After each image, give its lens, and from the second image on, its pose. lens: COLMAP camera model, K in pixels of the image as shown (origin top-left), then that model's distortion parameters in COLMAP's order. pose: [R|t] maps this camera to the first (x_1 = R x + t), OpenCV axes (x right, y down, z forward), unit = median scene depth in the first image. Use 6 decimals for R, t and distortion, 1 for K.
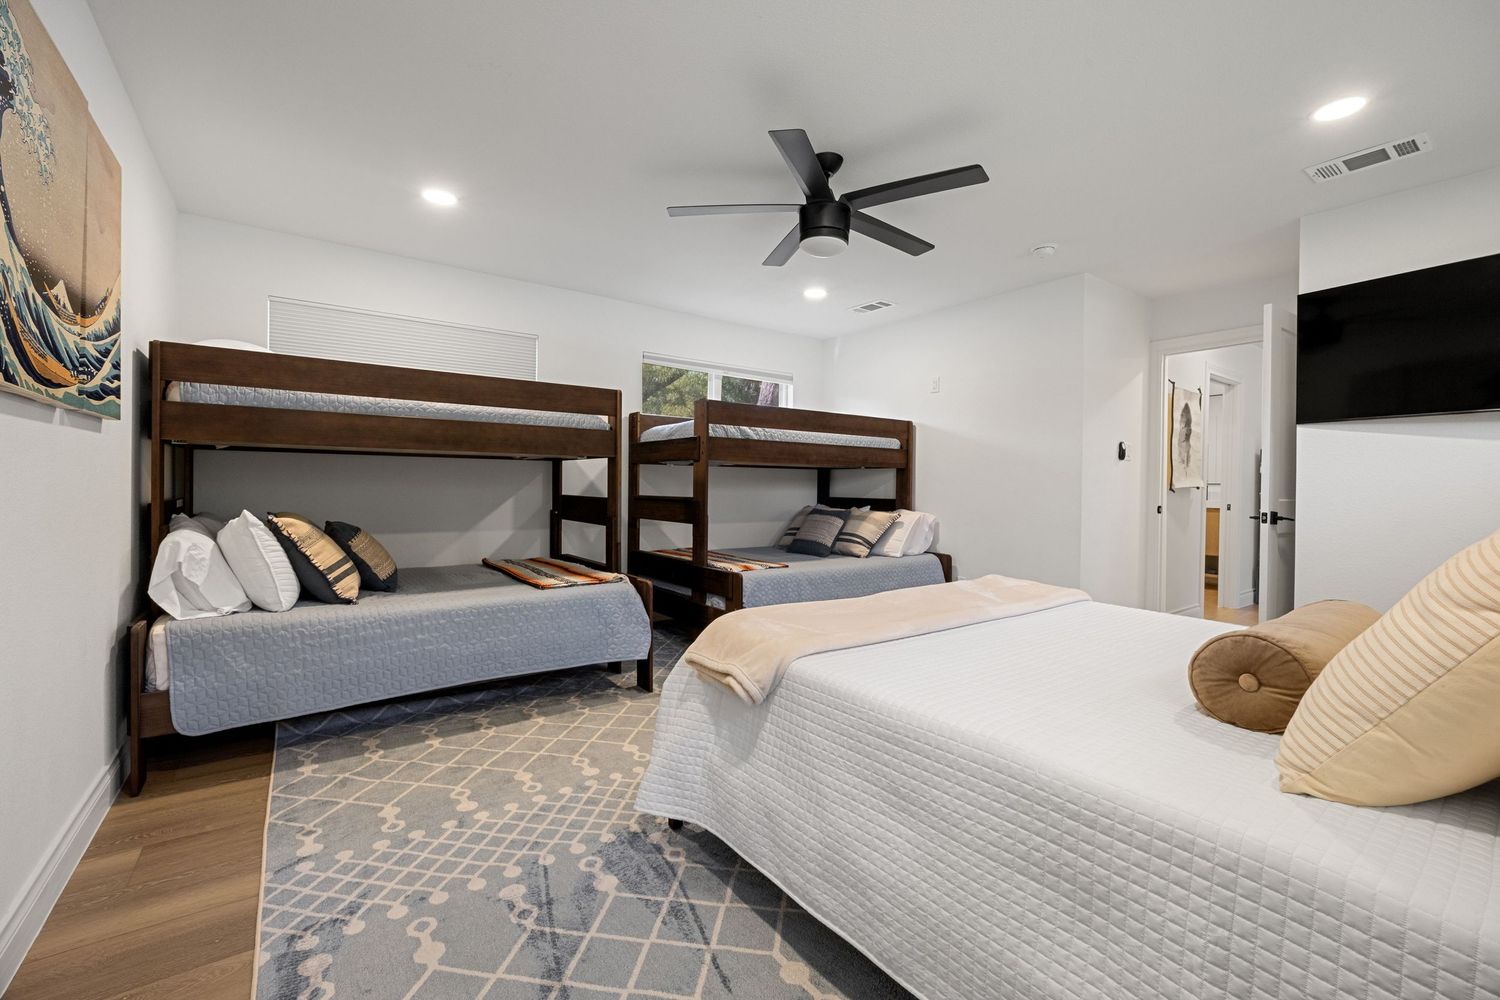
lens RADIAL K [[534.4, 0, 741.5], [0, 534.4, 487.2], [0, 0, 1]] dist [-0.002685, -0.000154]
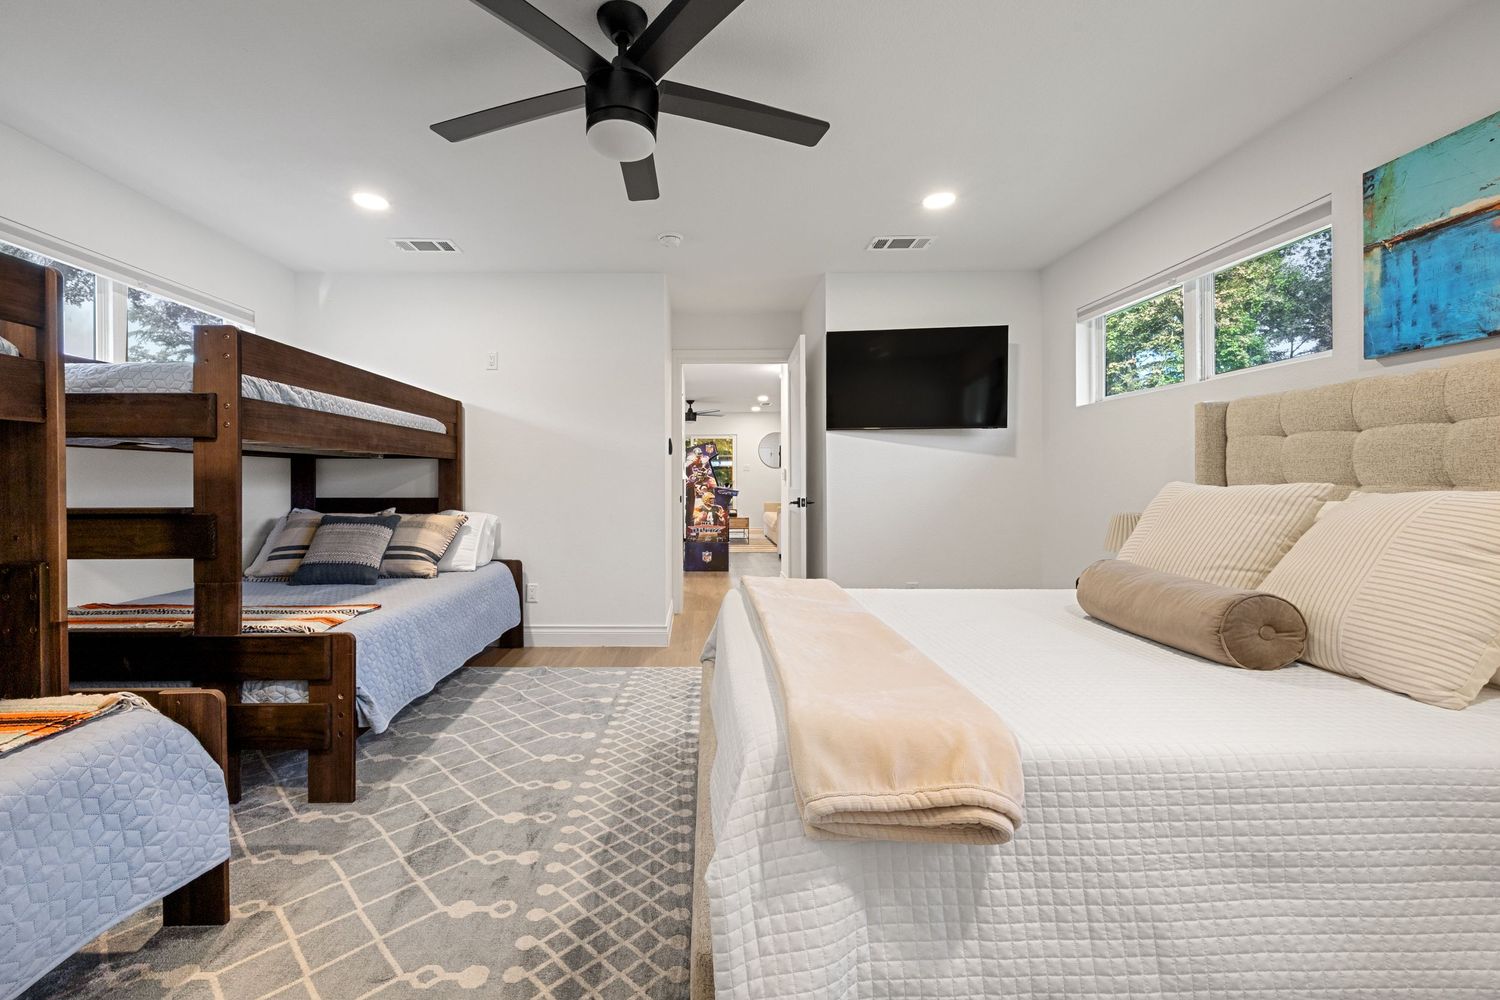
lens RADIAL K [[584.4, 0, 743.0], [0, 584.4, 480.8], [0, 0, 1]] dist [0.001291, 0.000470]
pose [[0.644774, -0.014050, 0.764244, -0.154931], [0.014402, 0.999877, 0.006231, -0.003138], [-0.764237, 0.006989, 0.644897, 0.181015]]
